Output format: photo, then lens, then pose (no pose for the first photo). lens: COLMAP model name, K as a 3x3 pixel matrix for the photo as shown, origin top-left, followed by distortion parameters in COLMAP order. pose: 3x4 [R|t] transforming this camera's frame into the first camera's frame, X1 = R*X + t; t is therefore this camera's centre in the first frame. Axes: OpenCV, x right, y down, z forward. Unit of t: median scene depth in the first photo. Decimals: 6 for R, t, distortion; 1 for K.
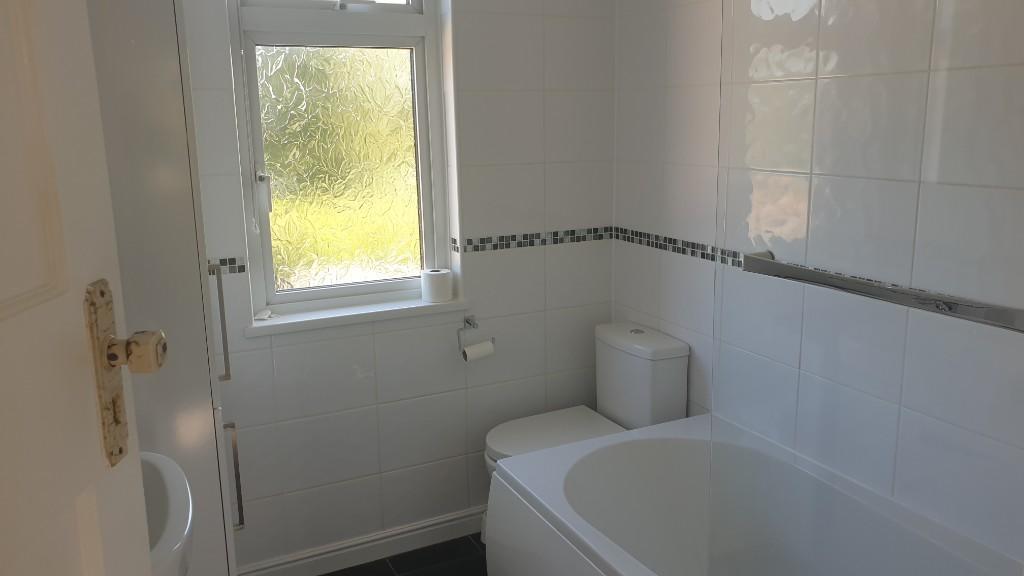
lens RADIAL K [[797.0, 0, 511.1], [0, 797.0, 288.6], [0, 0, 1]] dist [0.045246, -0.039815]
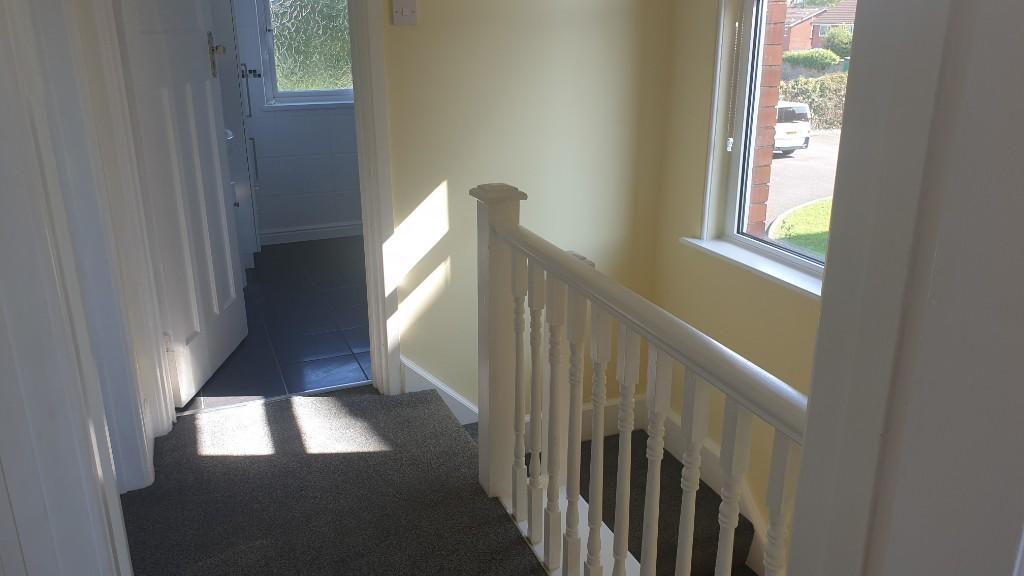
lens RADIAL K [[797.0, 0, 513.0], [0, 797.0, 284.7], [0, 0, 1]] dist [0.045246, -0.039815]
pose [[0.997937, 0.035927, -0.053204, 0.515366], [-0.029168, 0.992006, 0.122773, 0.278680], [0.057189, -0.120968, 0.991008, -1.239772]]
